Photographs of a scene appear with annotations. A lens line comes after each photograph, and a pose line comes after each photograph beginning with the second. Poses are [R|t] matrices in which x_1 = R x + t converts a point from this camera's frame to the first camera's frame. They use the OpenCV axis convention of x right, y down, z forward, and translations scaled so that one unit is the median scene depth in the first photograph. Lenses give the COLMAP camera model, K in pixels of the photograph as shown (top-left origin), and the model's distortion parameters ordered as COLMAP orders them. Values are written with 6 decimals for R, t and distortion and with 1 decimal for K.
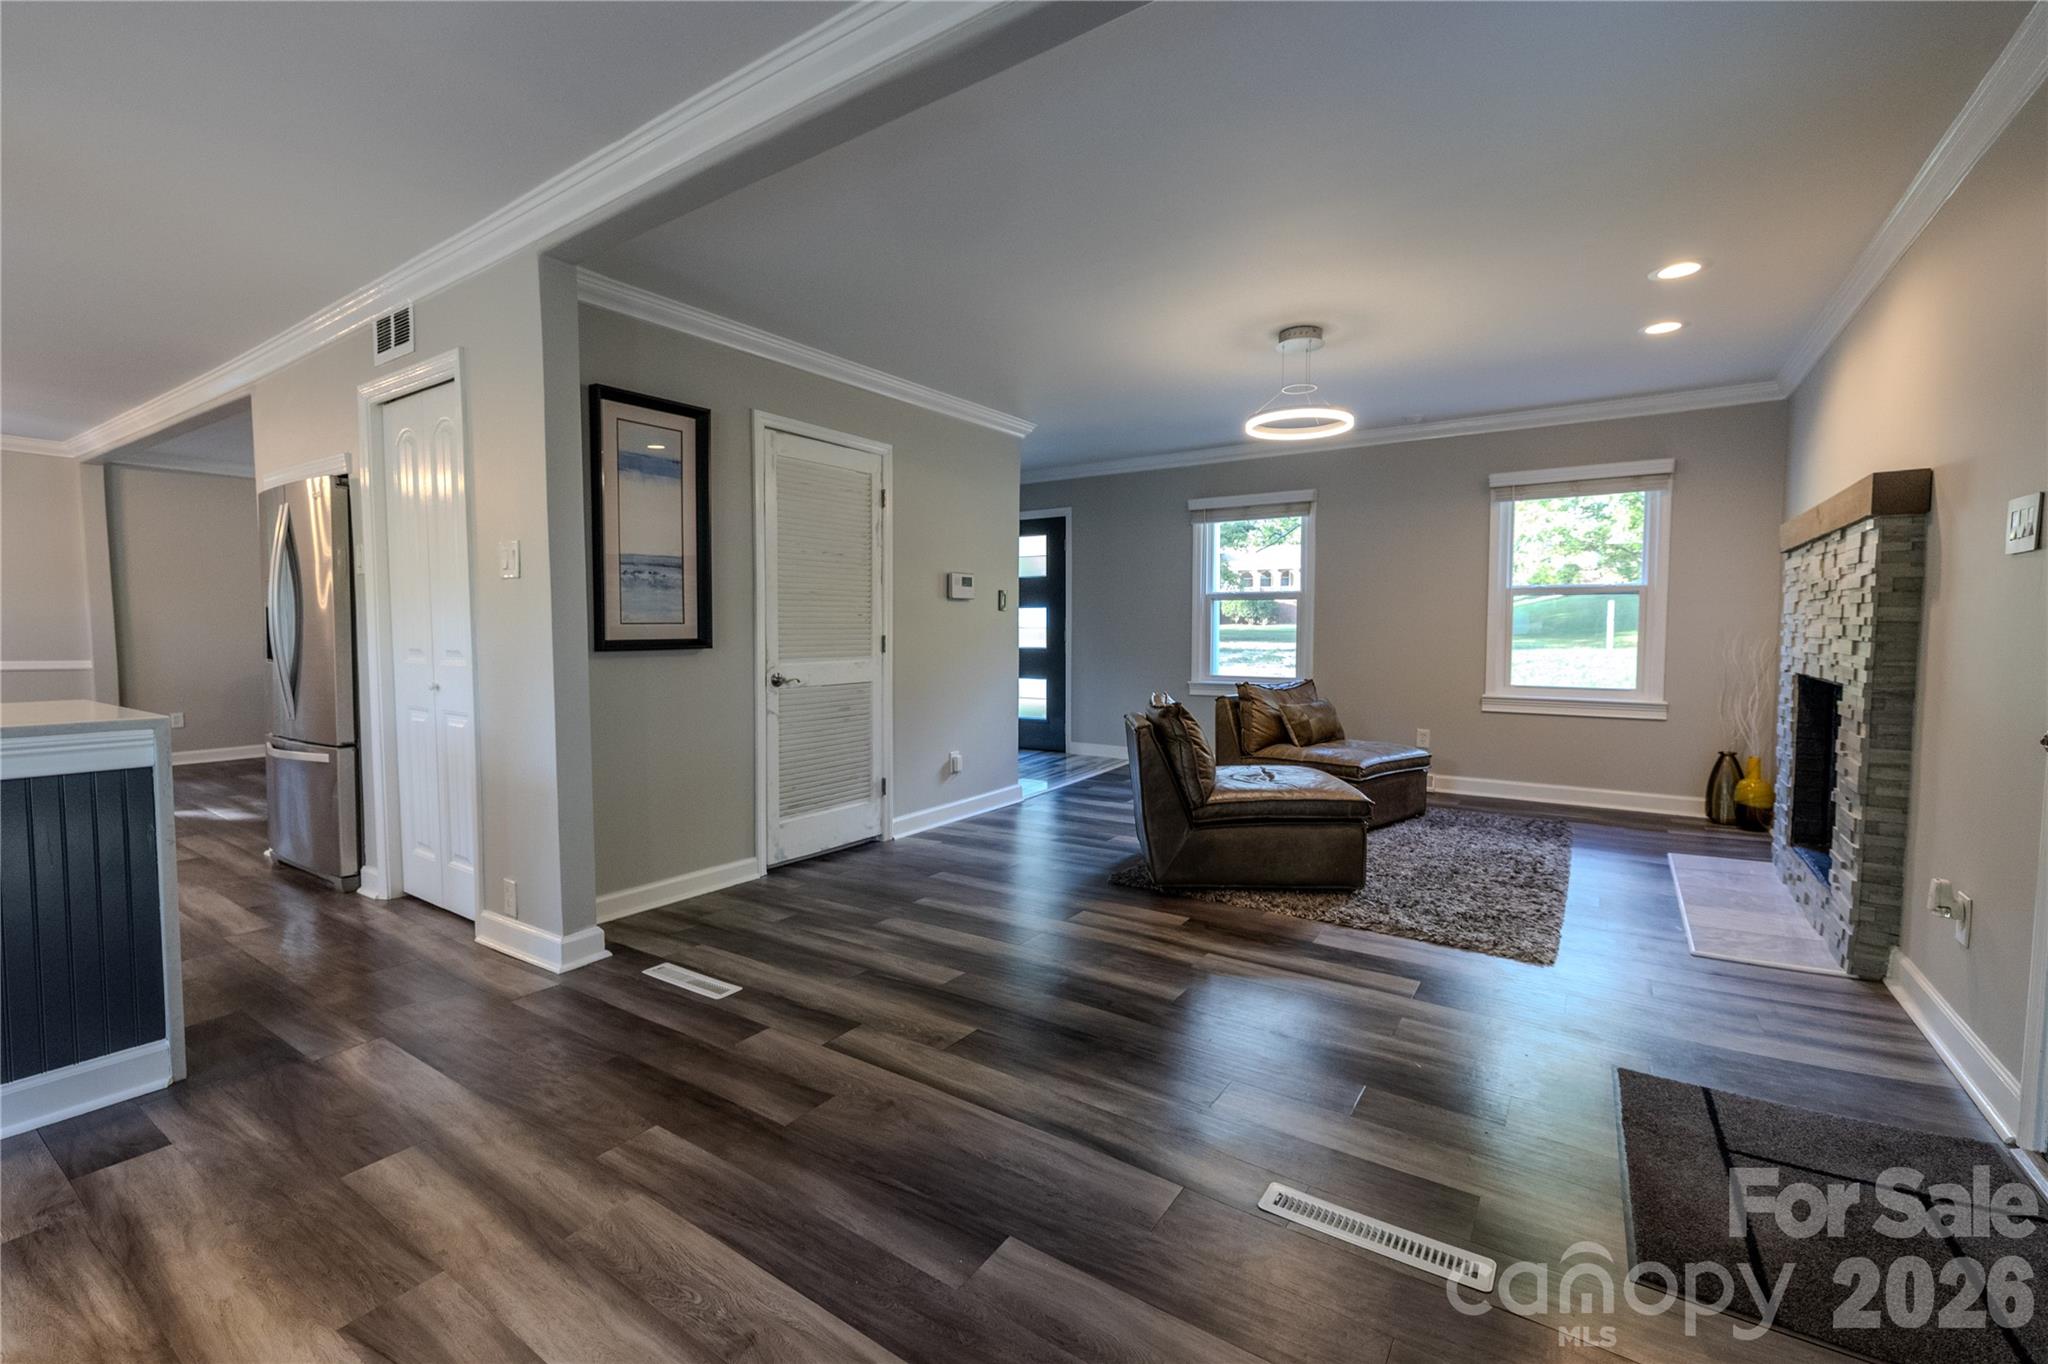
lens RADIAL K [[859.1, 0, 1024.5], [0, 859.1, 679.7], [0, 0, 1]] dist [-0.000620, 0.000195]
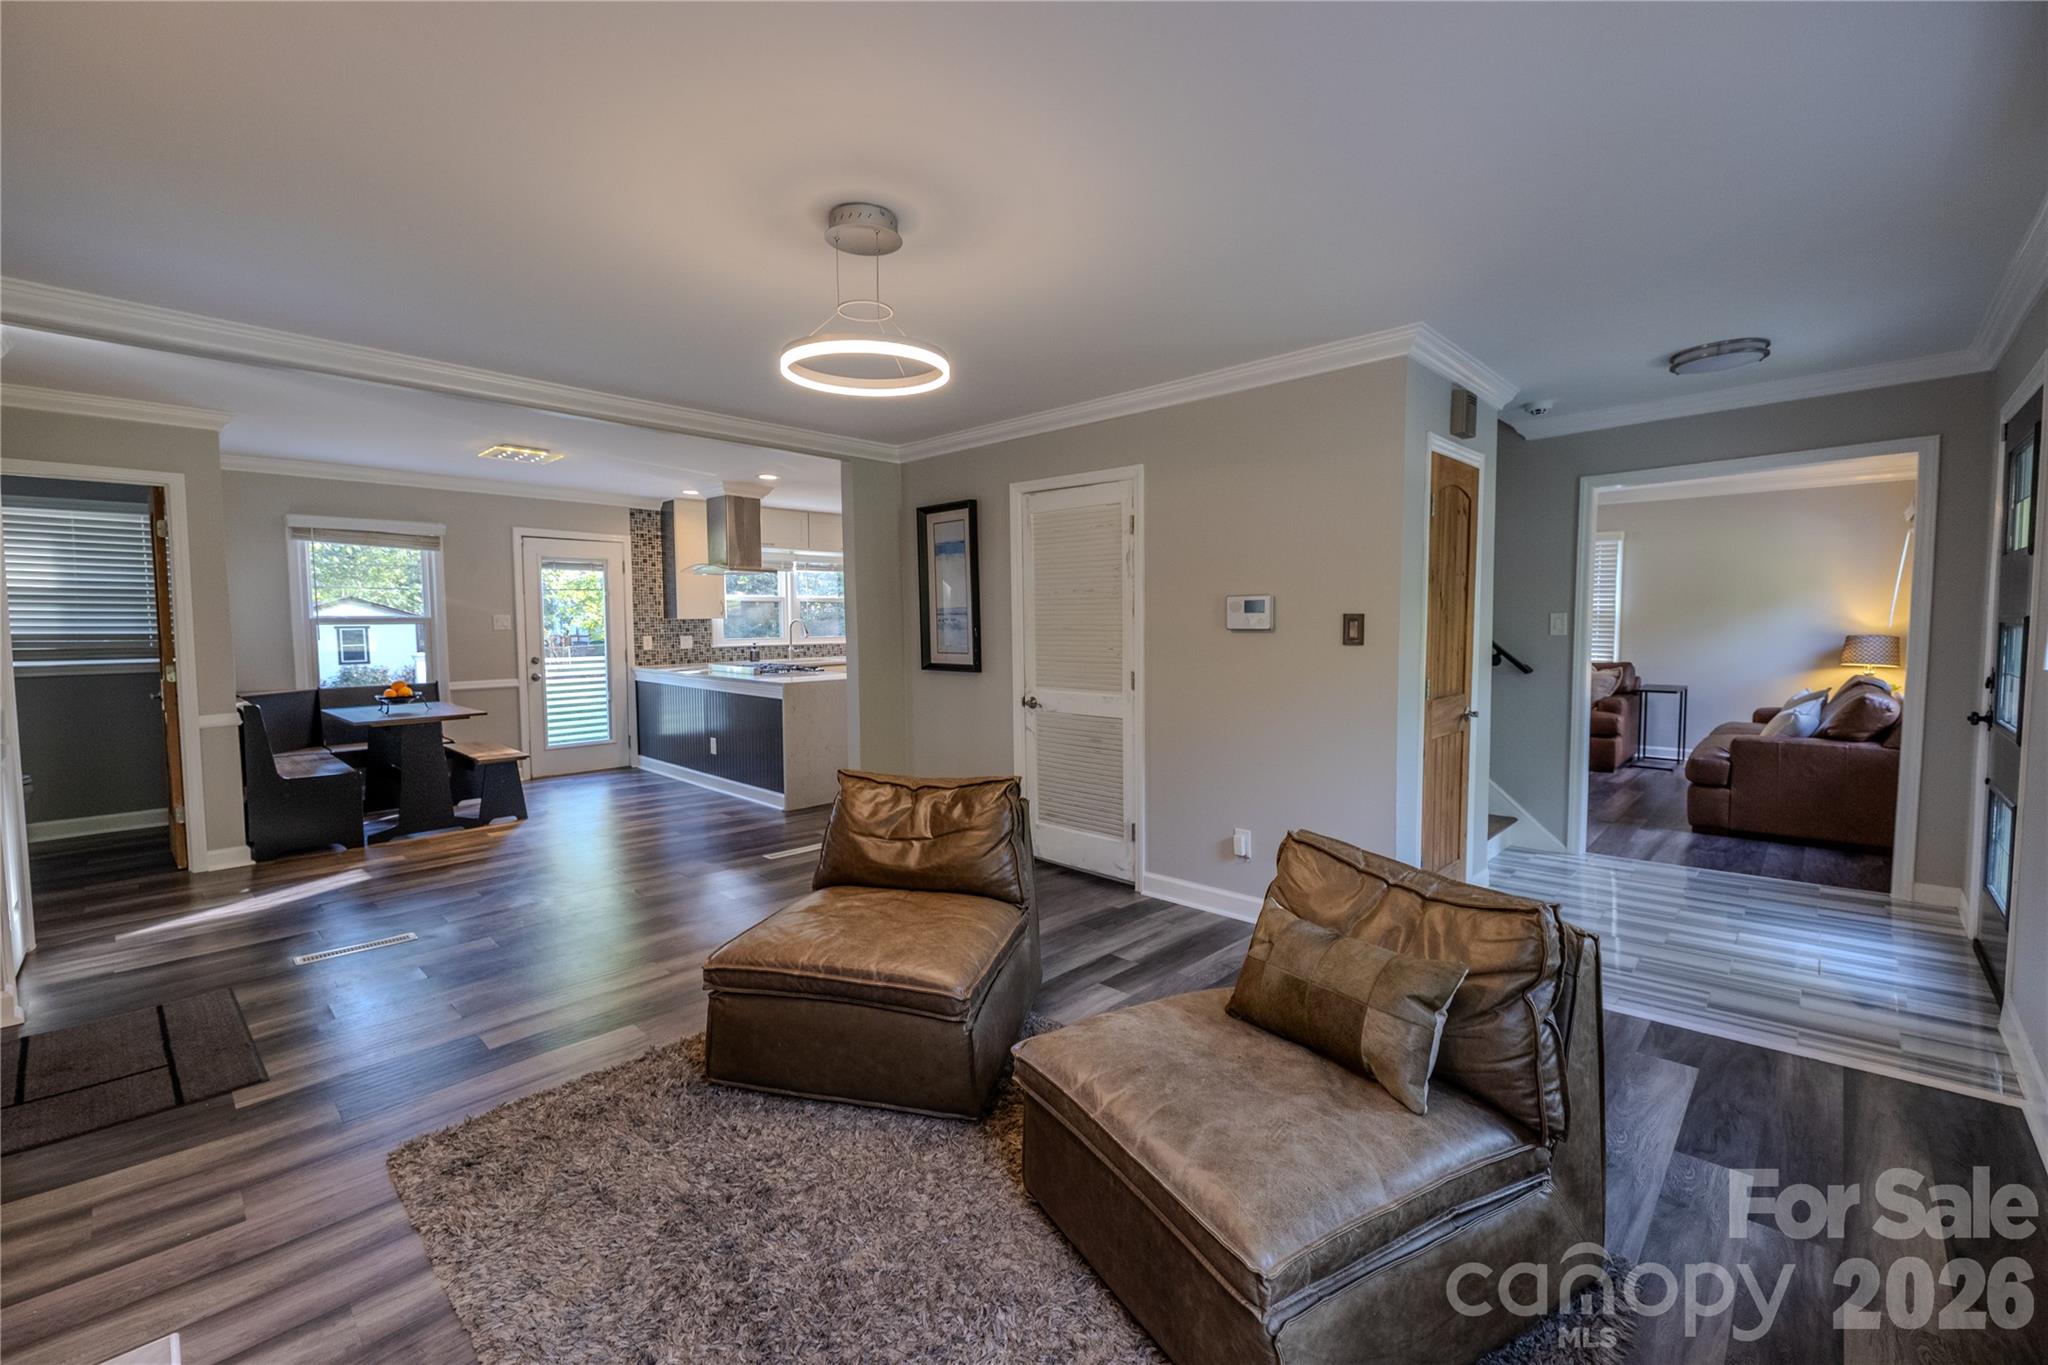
lens RADIAL K [[859.1, 0, 1019.3], [0, 859.1, 675.0], [0, 0, 1]] dist [-0.000620, 0.000195]
pose [[-0.161744, 0.066611, -0.984582, 0.864062], [-0.053776, 0.995642, 0.076193, -0.124872], [0.985366, 0.065271, -0.157457, 1.140359]]
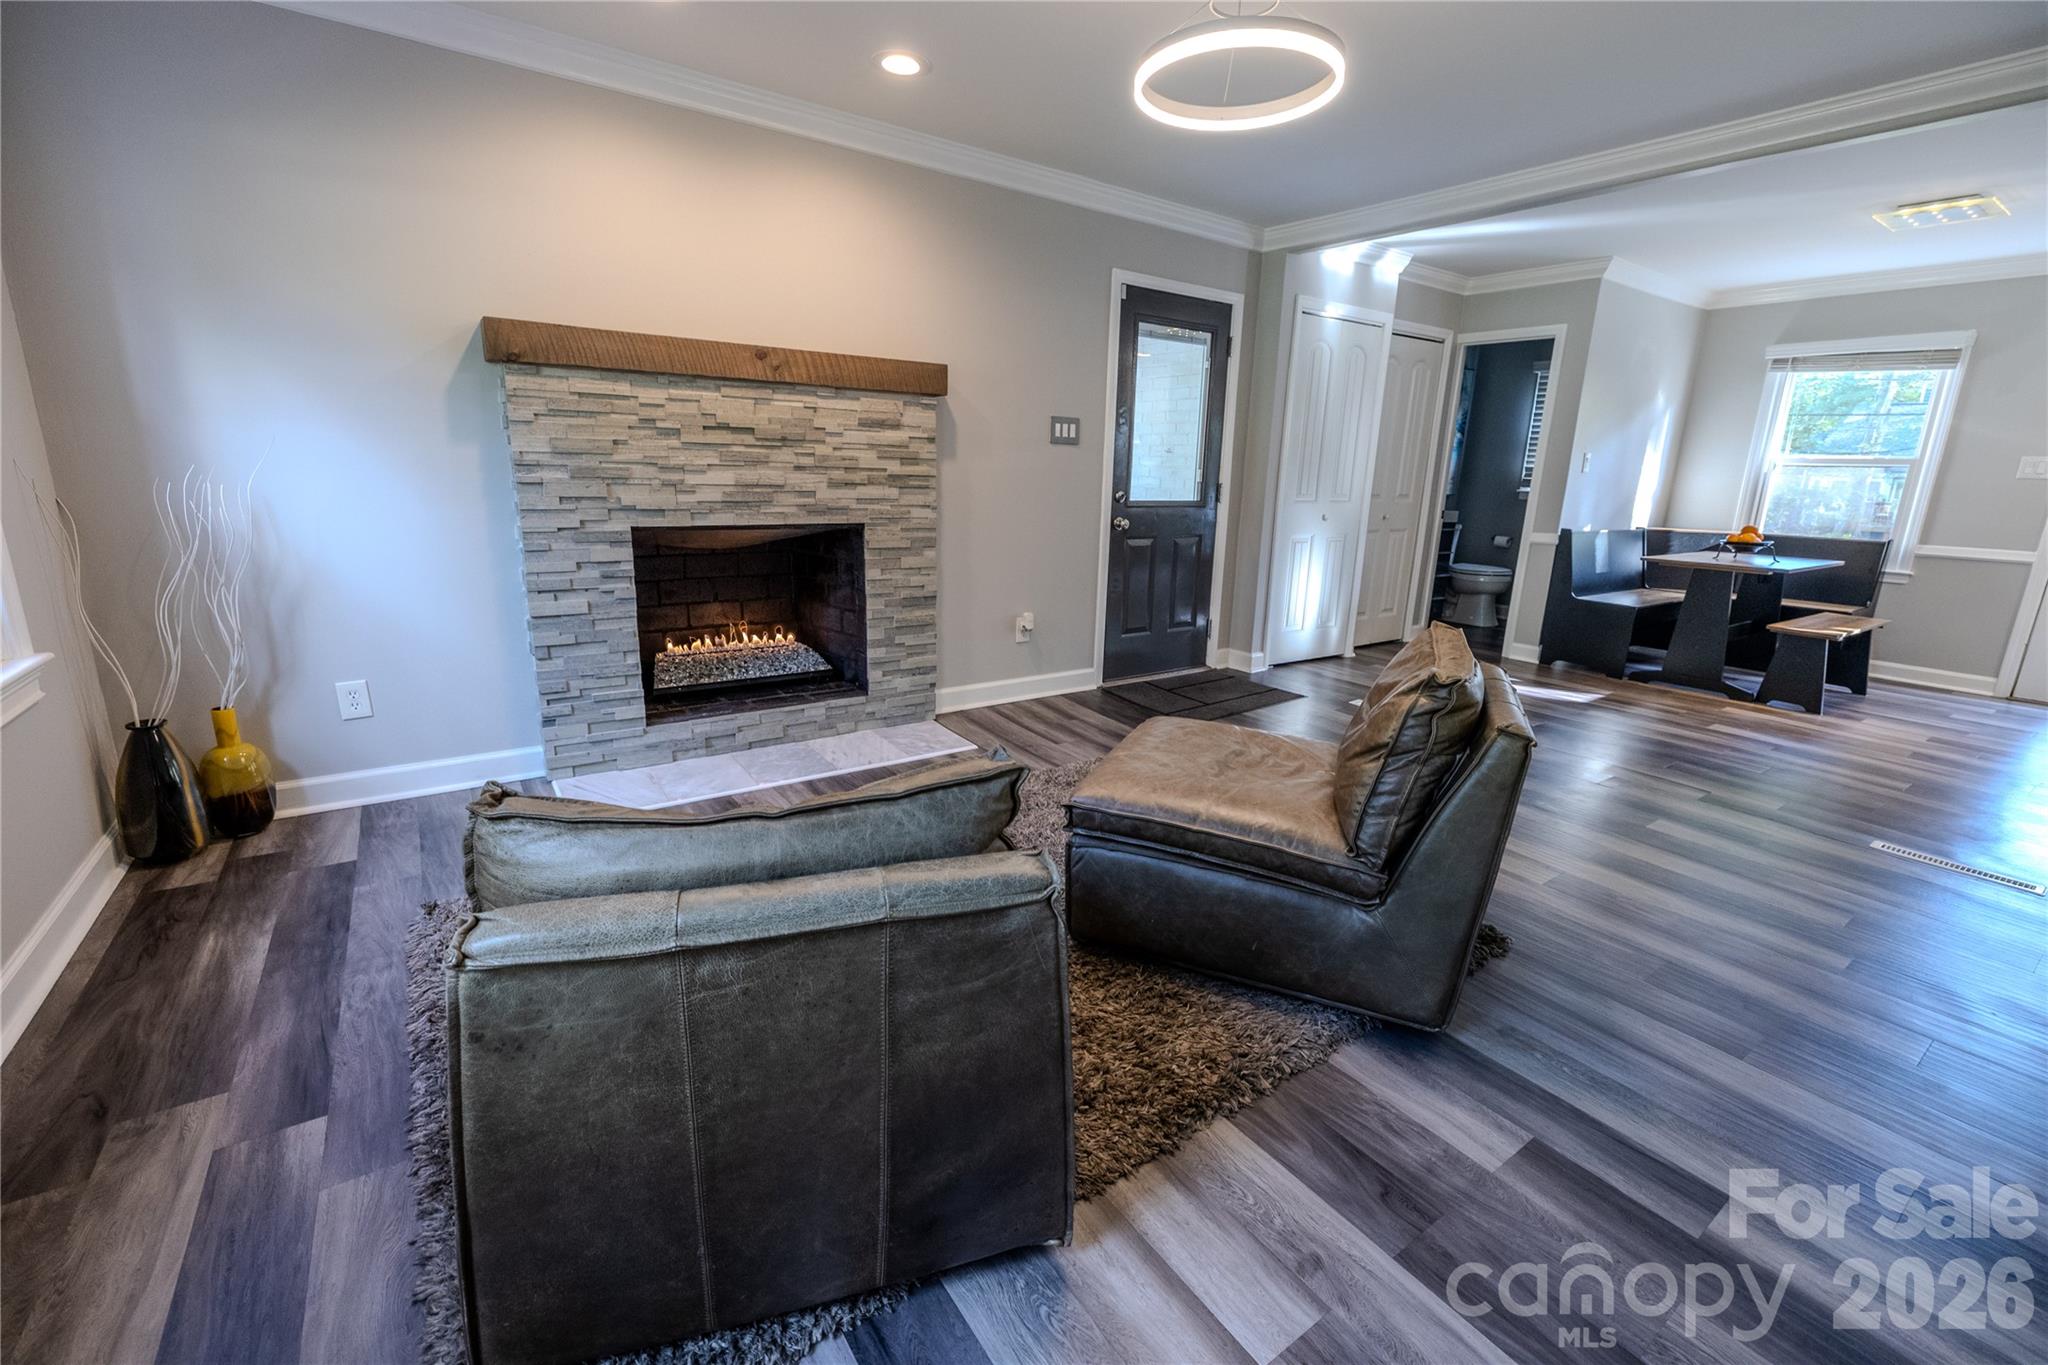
lens RADIAL K [[860.4, 0, 1025.6], [0, 860.4, 677.8], [0, 0, 1]] dist [-0.001707, -0.000346]
pose [[-0.934328, -0.112640, 0.338148, 0.131887], [-0.011727, 0.957949, 0.286697, -0.084780], [-0.356223, 0.263903, -0.896360, 1.507747]]
